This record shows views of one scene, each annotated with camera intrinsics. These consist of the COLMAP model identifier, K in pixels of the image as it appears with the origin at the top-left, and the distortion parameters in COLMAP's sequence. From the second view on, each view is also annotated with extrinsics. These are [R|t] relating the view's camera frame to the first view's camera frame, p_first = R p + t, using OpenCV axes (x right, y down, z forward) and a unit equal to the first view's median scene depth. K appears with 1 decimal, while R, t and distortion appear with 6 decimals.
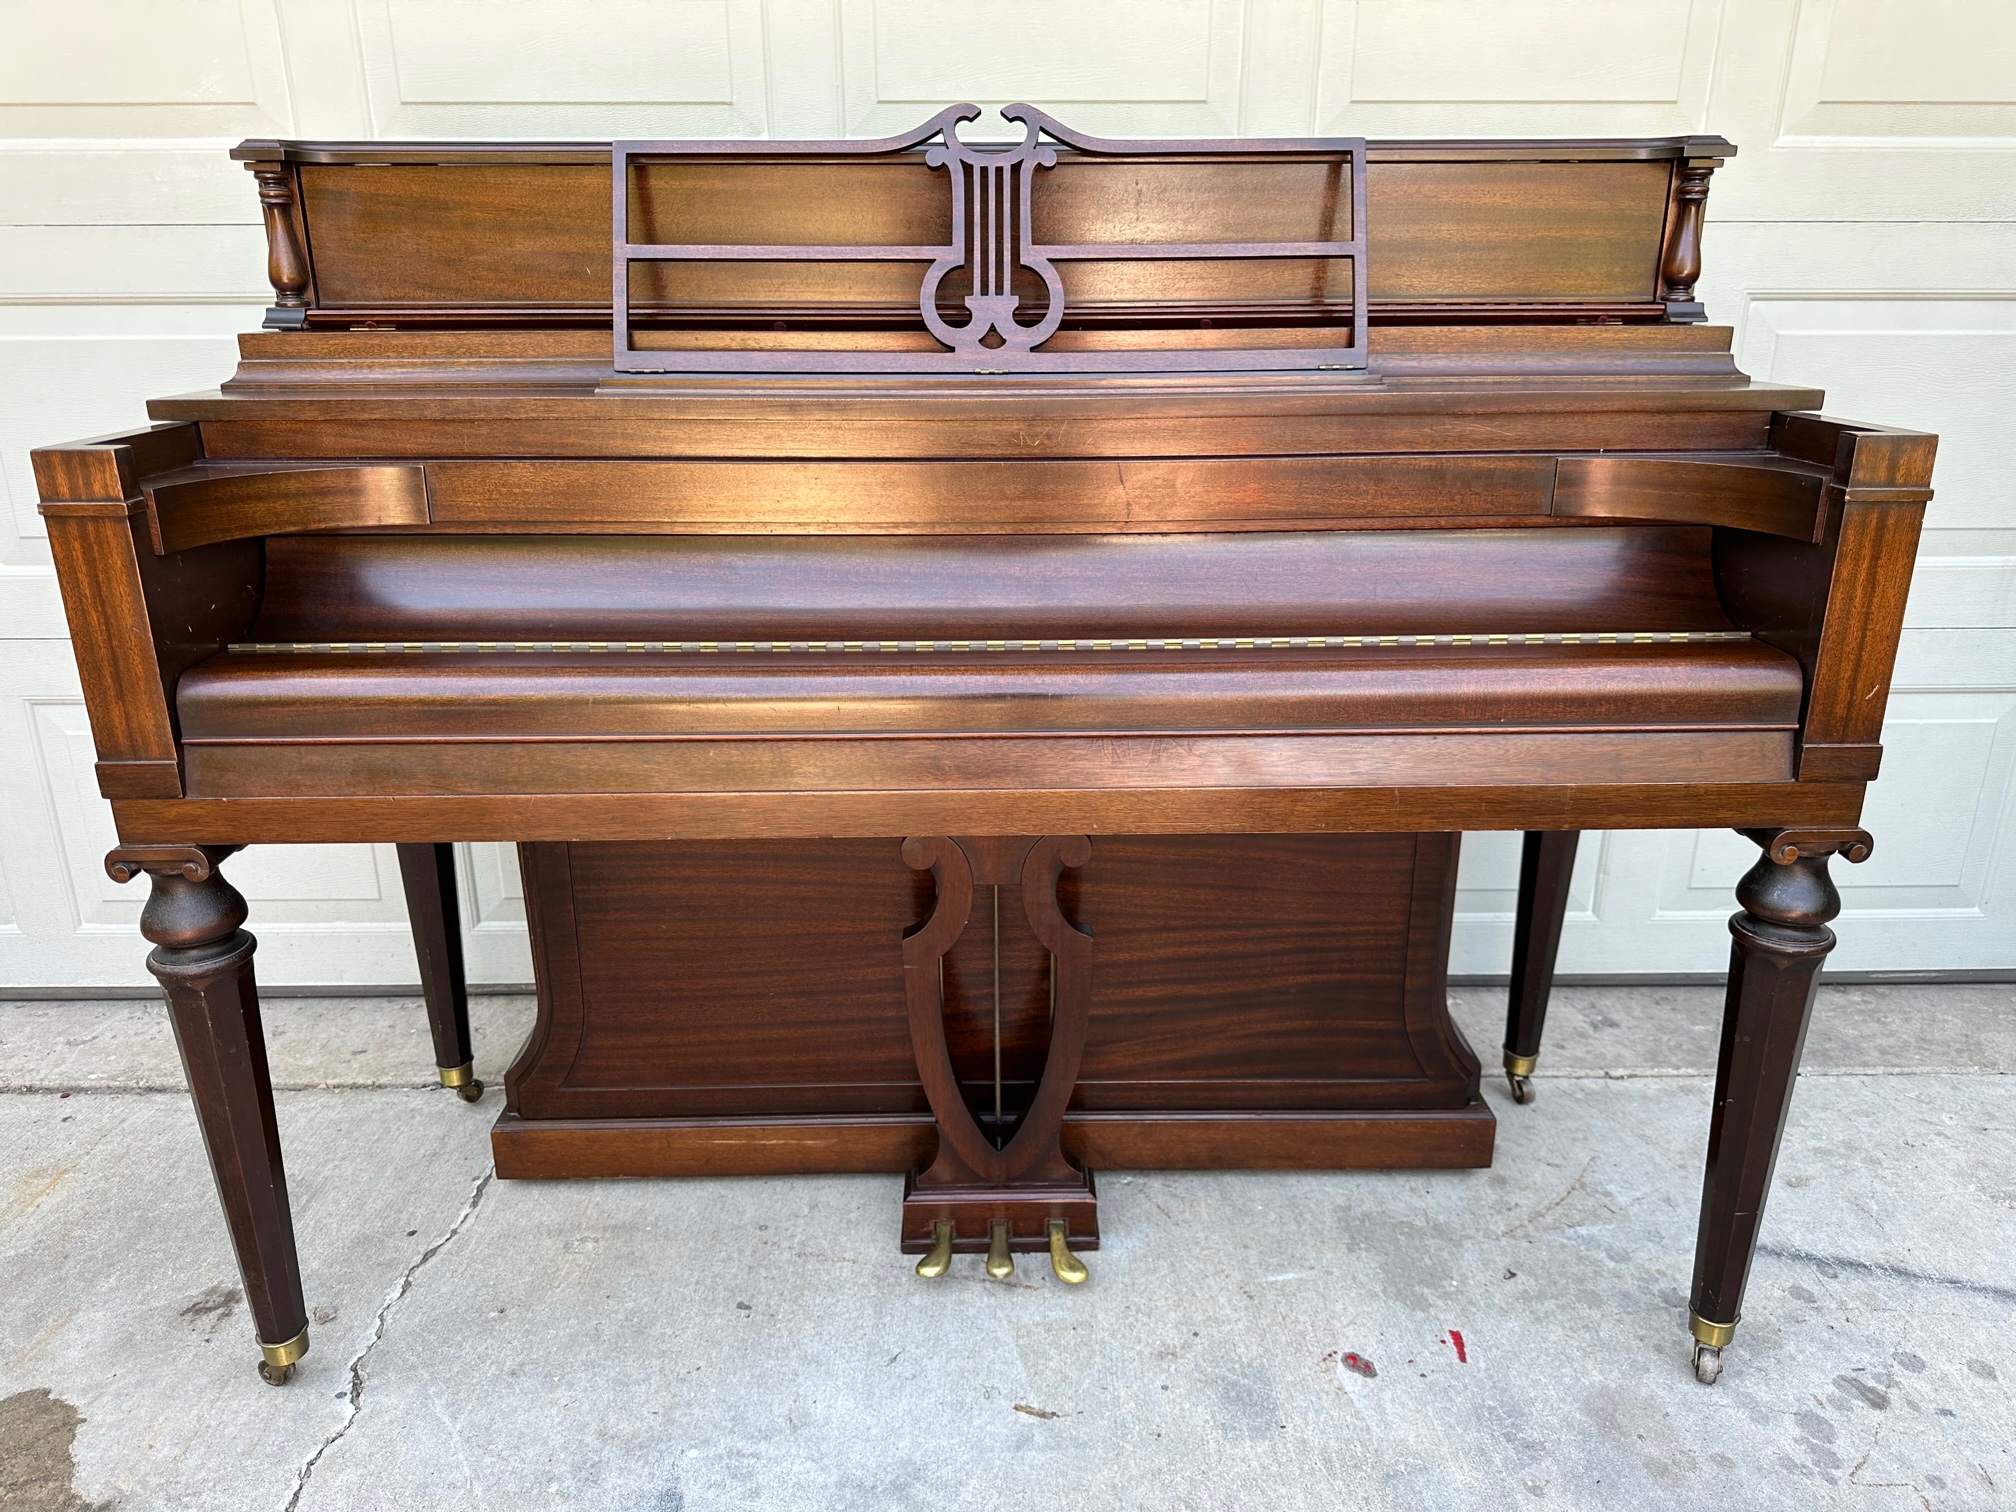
lens RADIAL K [[1435.4, 0, 1007.7], [0, 1435.4, 763.9], [0, 0, 1]] dist [0.041118, -0.037857]
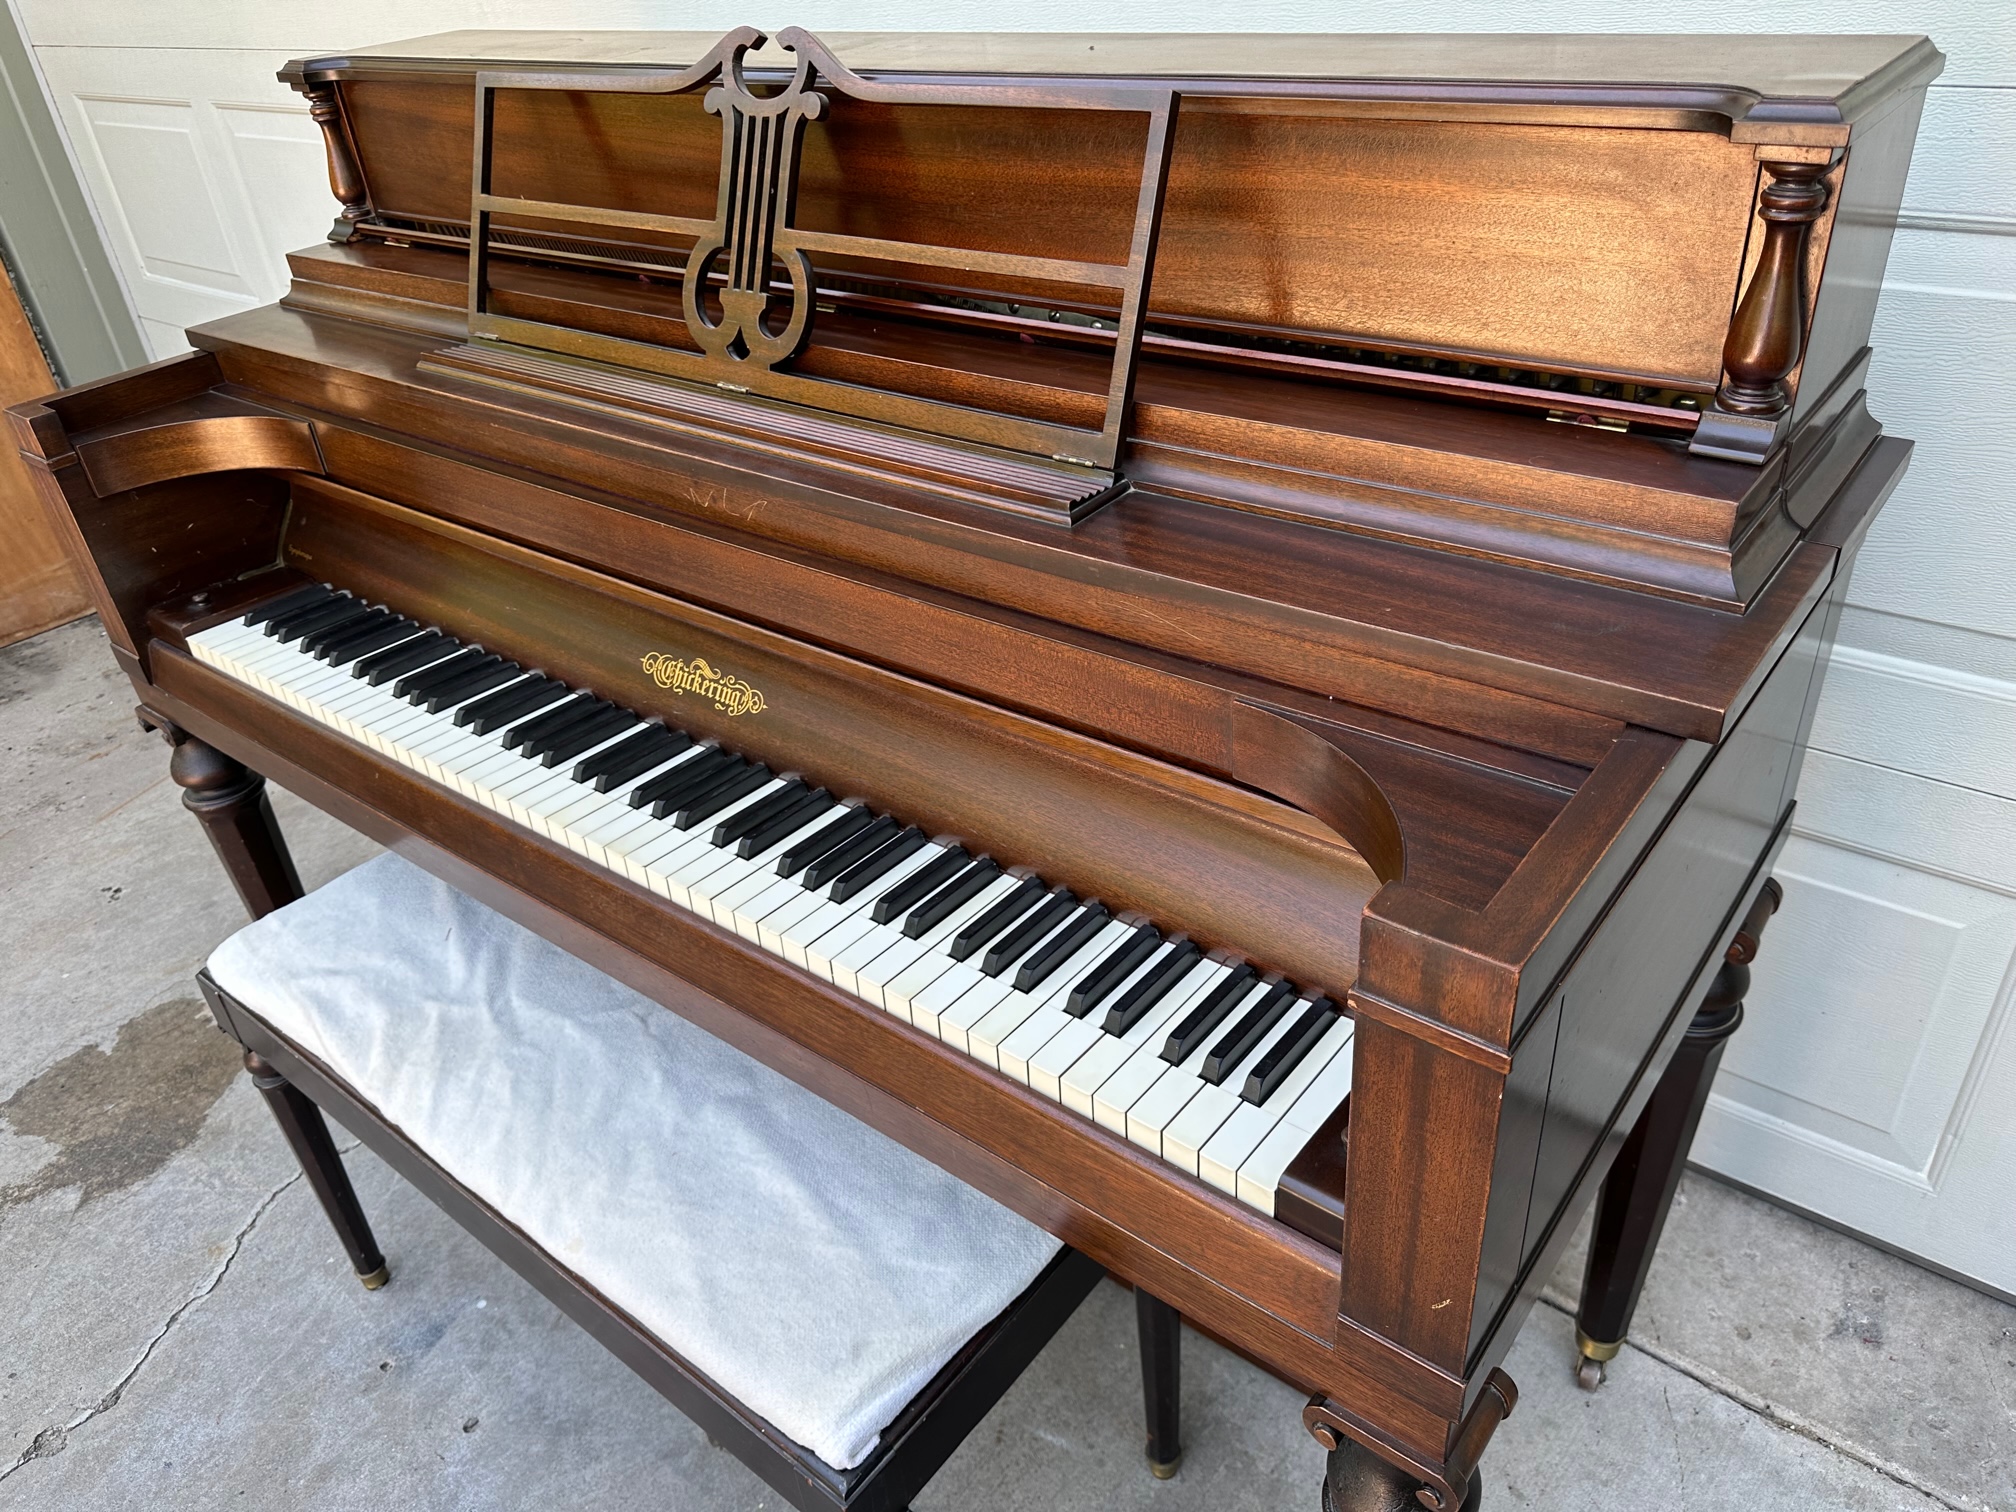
lens RADIAL K [[1435.4, 0, 1007.7], [0, 1435.4, 763.9], [0, 0, 1]] dist [0.041118, -0.037857]
pose [[0.771473, 0.292697, -0.564940, 0.626275], [-0.127216, 0.940935, 0.313778, -0.347169], [0.623414, -0.170202, 0.763142, 0.438074]]
